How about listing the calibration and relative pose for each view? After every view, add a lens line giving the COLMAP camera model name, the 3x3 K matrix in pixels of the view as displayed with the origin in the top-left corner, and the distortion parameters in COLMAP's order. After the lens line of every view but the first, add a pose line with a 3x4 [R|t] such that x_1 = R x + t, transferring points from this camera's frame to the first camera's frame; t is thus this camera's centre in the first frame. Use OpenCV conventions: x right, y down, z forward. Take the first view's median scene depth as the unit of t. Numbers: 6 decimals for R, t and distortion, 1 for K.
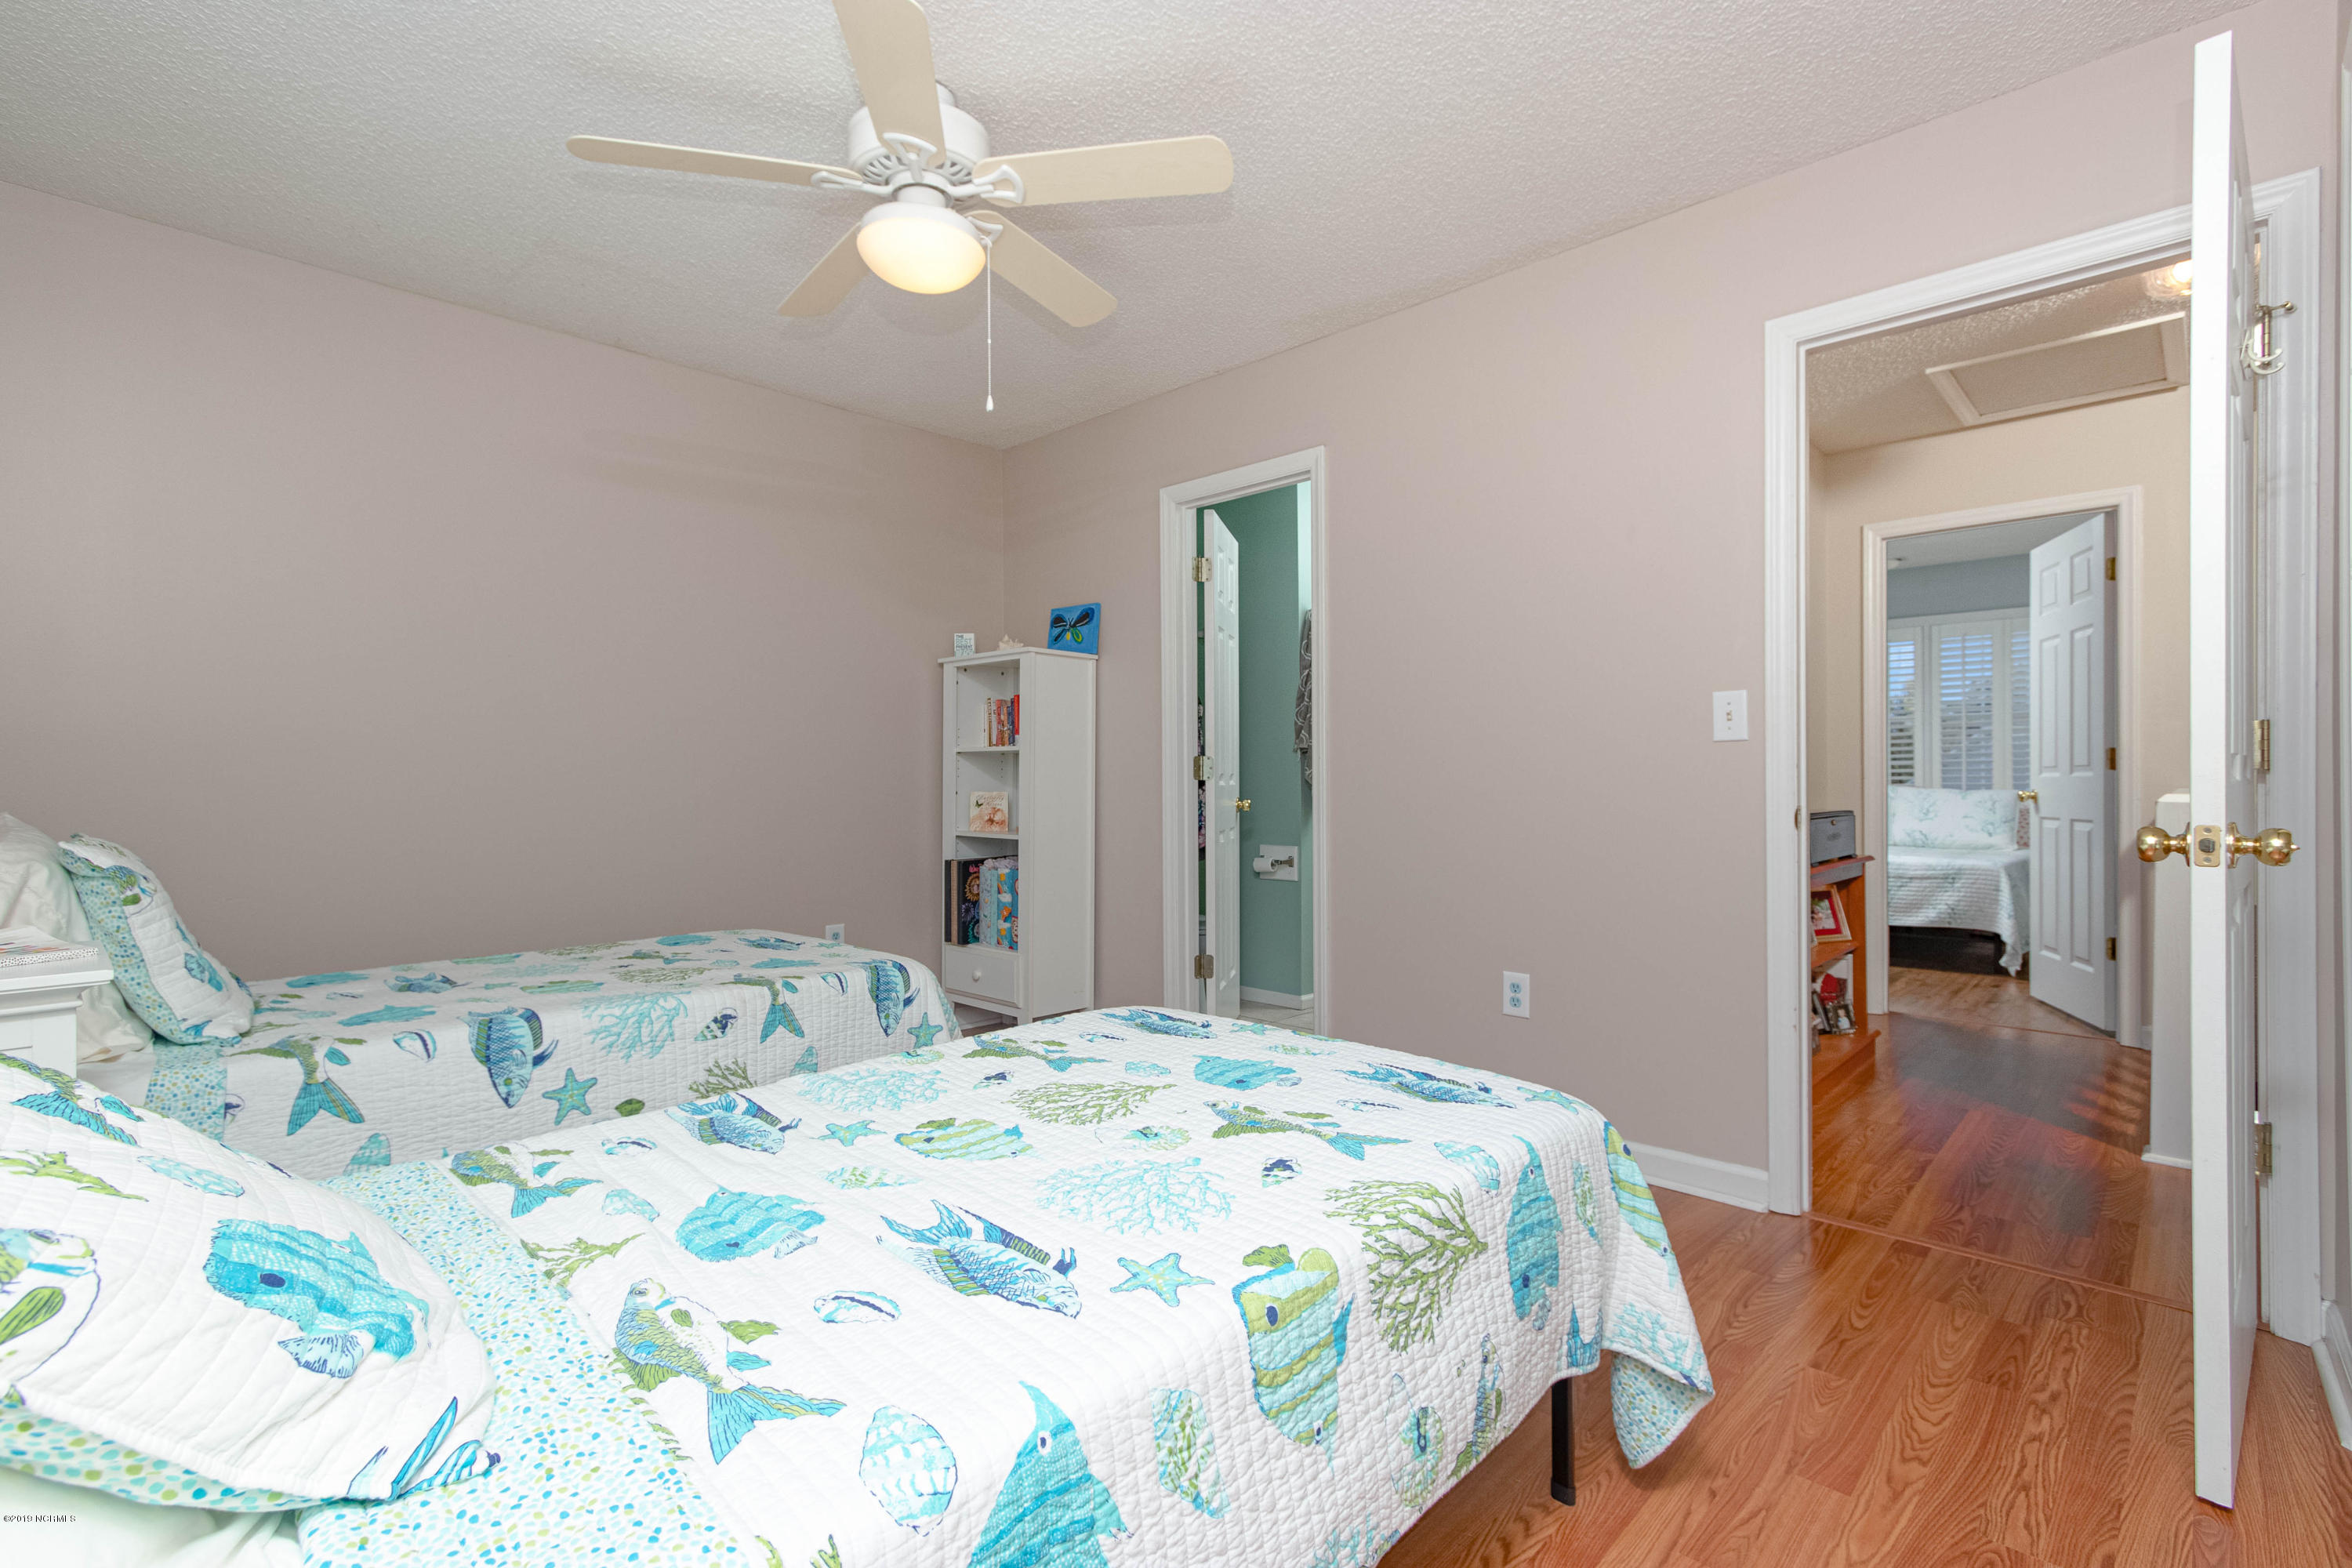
lens RADIAL K [[1095.6, 0, 1178.9], [0, 1095.6, 781.2], [0, 0, 1]] dist [0.011174, -0.000882]
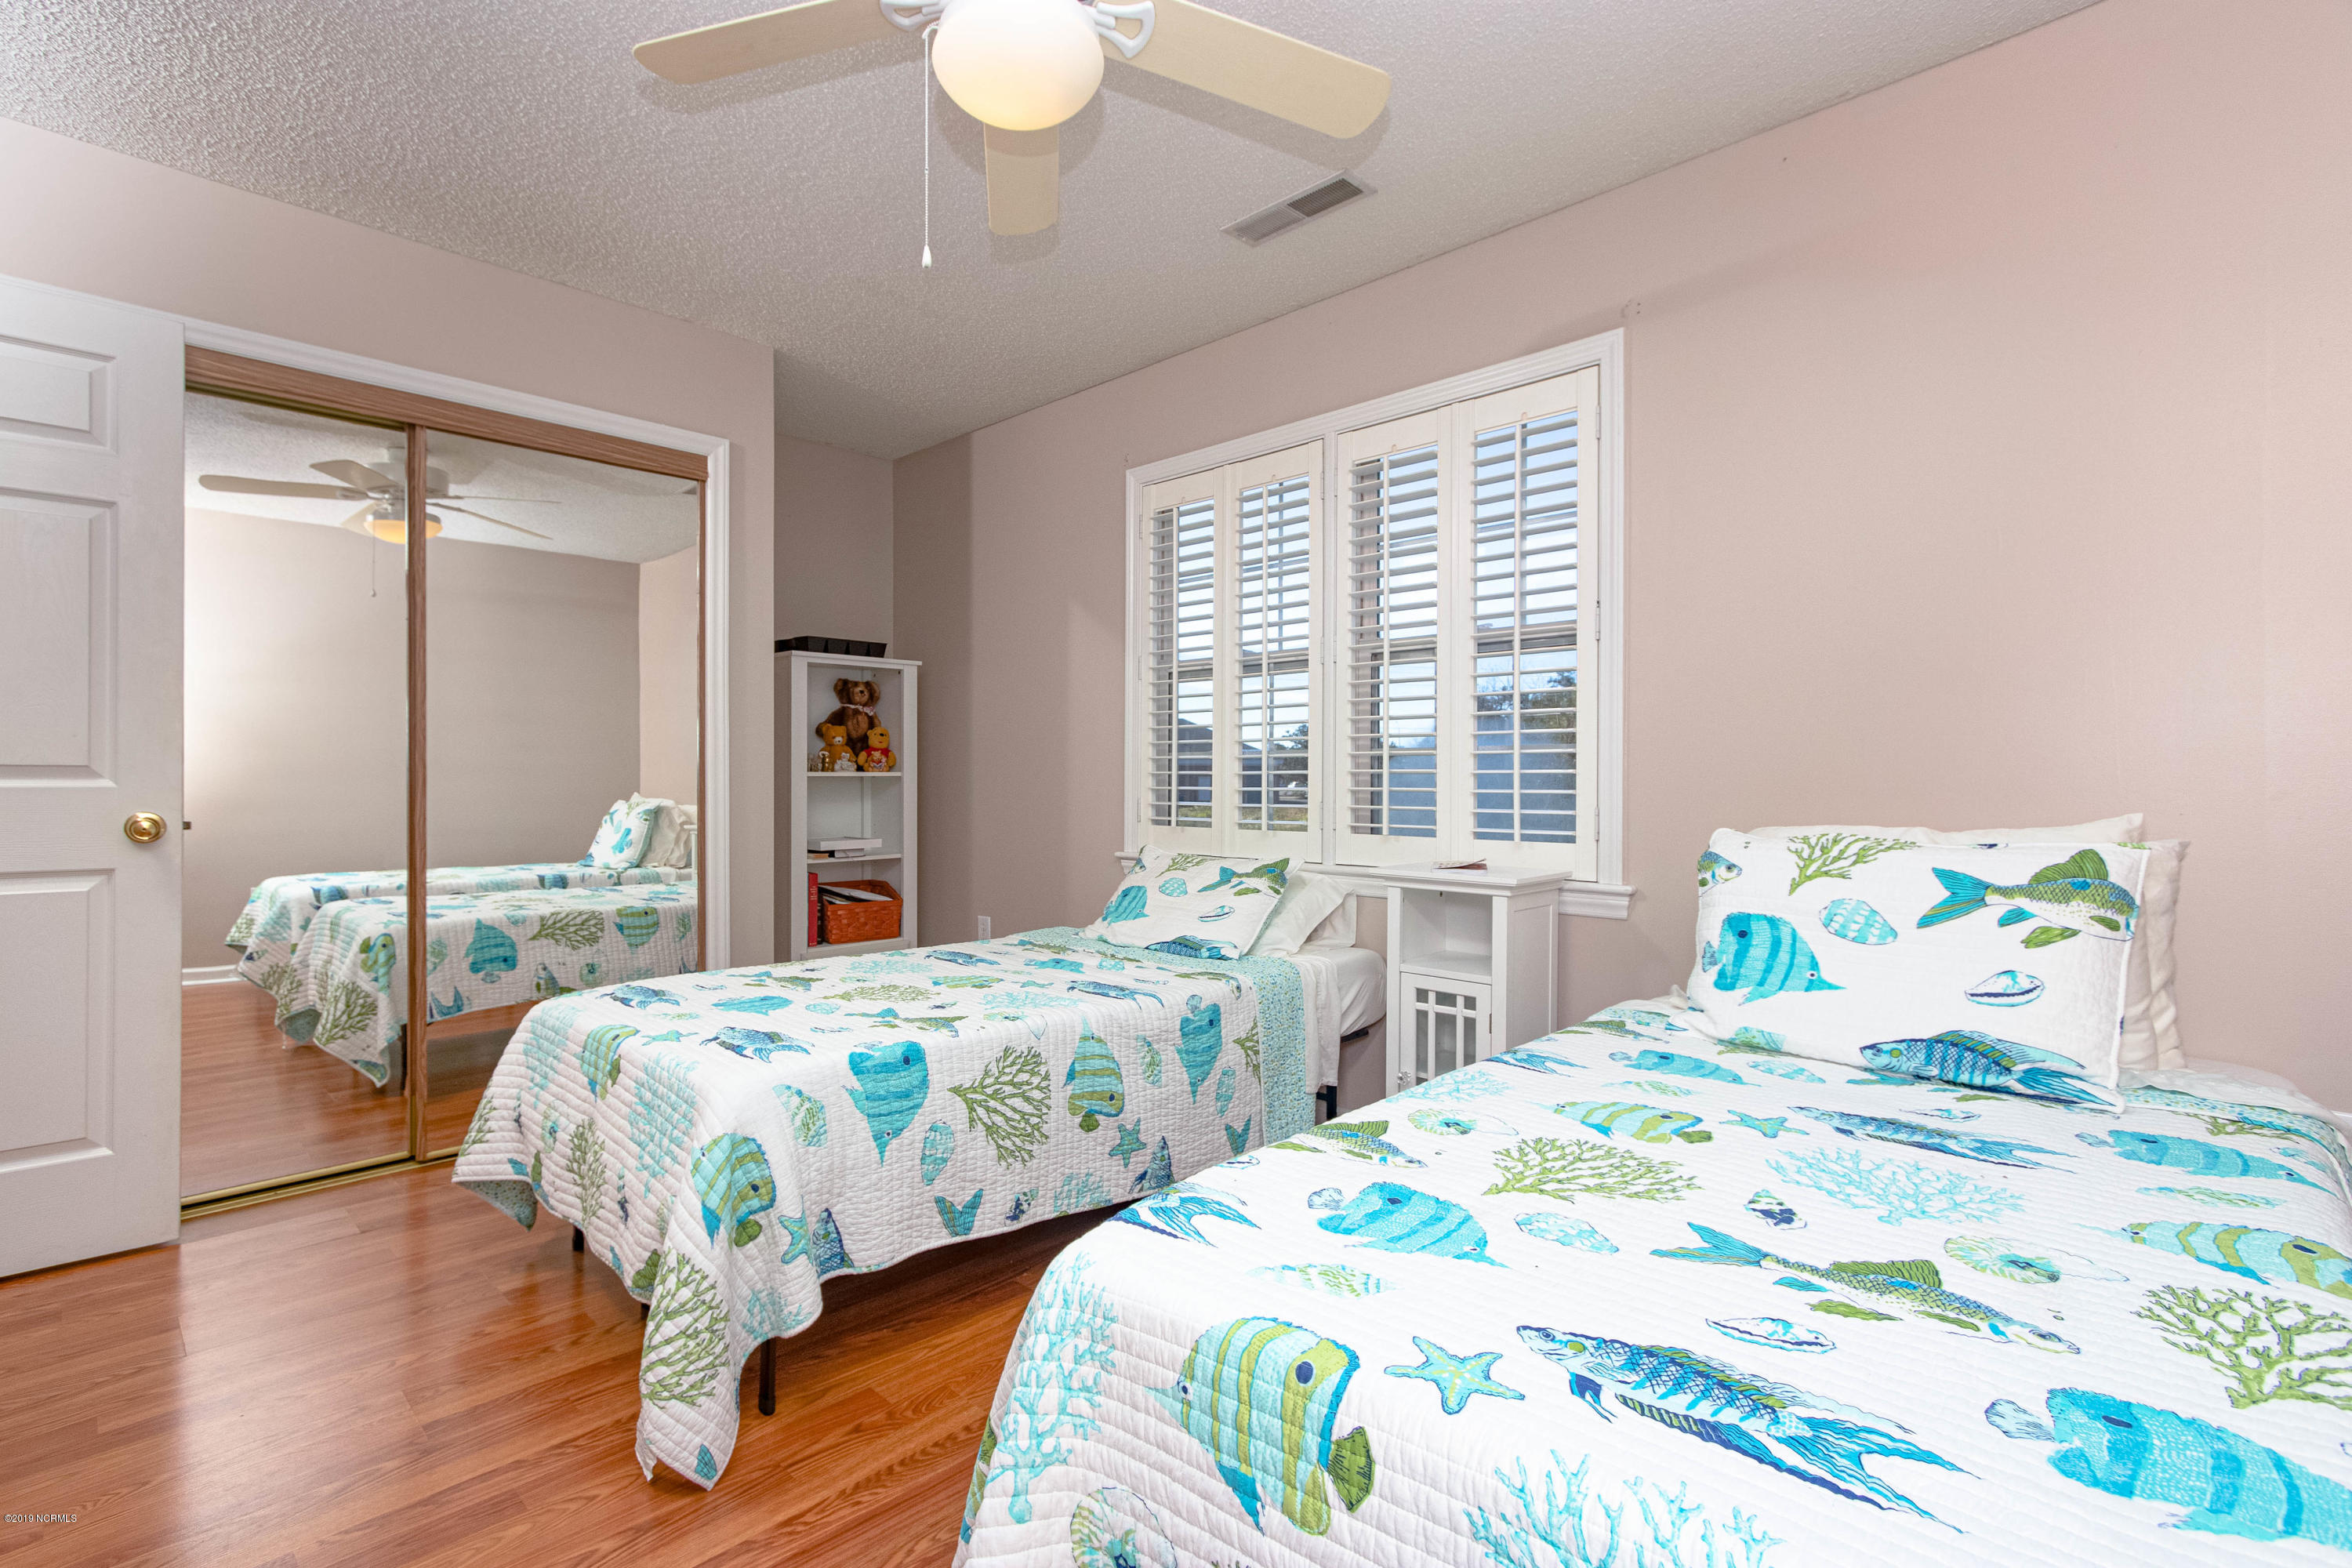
lens RADIAL K [[1095.6, 0, 1175.3], [0, 1095.6, 798.4], [0, 0, 1]] dist [0.011174, -0.000882]
pose [[-0.999710, 0.006973, -0.023051, 0.218054], [0.007042, 0.999971, -0.002883, 0.027601], [0.023031, -0.003045, -0.999730, 1.775973]]
